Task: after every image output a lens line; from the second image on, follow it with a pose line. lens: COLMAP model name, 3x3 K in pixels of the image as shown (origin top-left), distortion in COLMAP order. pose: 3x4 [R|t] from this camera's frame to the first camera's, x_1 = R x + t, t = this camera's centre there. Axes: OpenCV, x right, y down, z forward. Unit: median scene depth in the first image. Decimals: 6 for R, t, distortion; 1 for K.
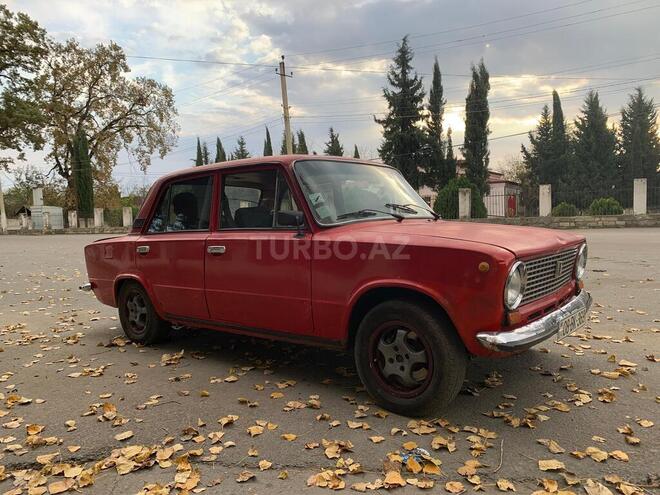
lens RADIAL K [[506.4, 0, 328.4], [0, 506.4, 246.7], [0, 0, 1]] dist [0.009543, -0.005545]
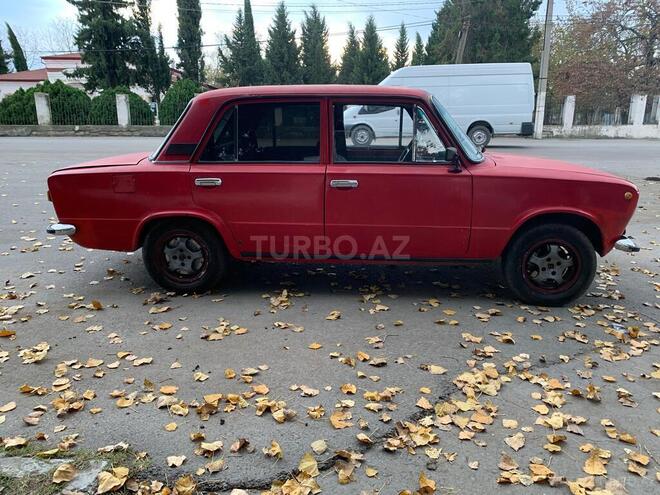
lens RADIAL K [[505.7, 0, 331.1], [0, 505.7, 247.2], [0, 0, 1]] dist [0.016077, -0.009277]
pose [[0.817248, -0.114557, 0.564785, -0.072821], [0.006646, 0.981851, 0.189535, -0.005727], [-0.576247, -0.151143, 0.803178, 0.018563]]
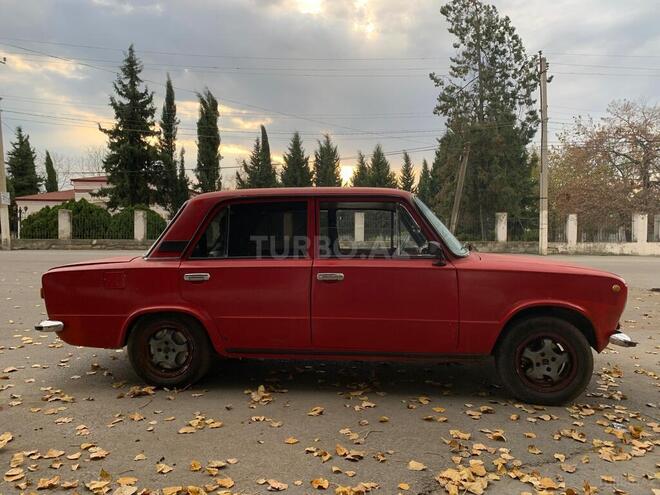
lens RADIAL K [[507.1, 0, 330.6], [0, 507.1, 249.4], [0, 0, 1]] dist [0.009065, 0.001639]
pose [[0.830596, 0.019674, 0.556527, -0.069355], [-0.000273, 0.999390, -0.034922, -0.001191], [-0.556875, 0.028854, 0.830095, 0.015582]]
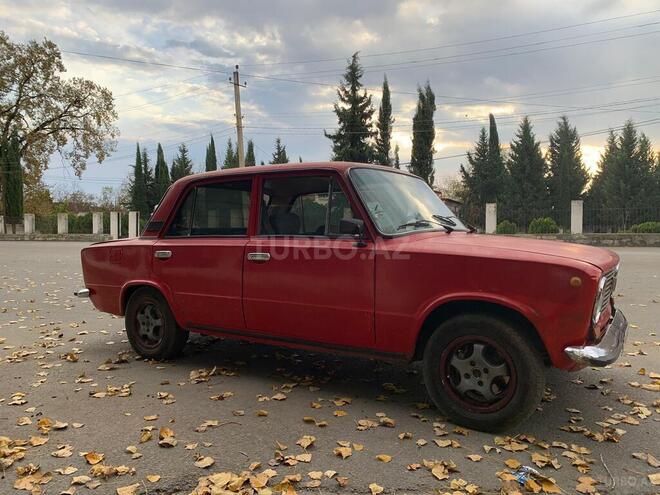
lens RADIAL K [[505.4, 0, 330.0], [0, 505.4, 247.5], [0, 0, 1]] dist [0.013746, -0.005651]
pose [[0.992172, 0.020540, 0.123180, -0.018453], [-0.017620, 0.999538, -0.024751, 0.000314], [-0.123632, 0.022387, 0.992076, 0.003582]]
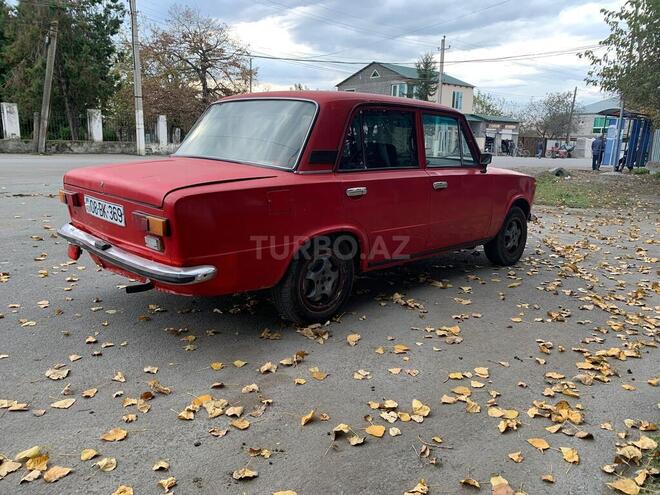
lens RADIAL K [[505.7, 0, 331.1], [0, 505.7, 247.2], [0, 0, 1]] dist [0.016077, -0.009277]
pose [[0.094019, -0.170375, 0.980884, -0.121776], [0.022947, 0.985357, 0.168952, -0.005257], [-0.995306, 0.006623, 0.096552, 0.101532]]
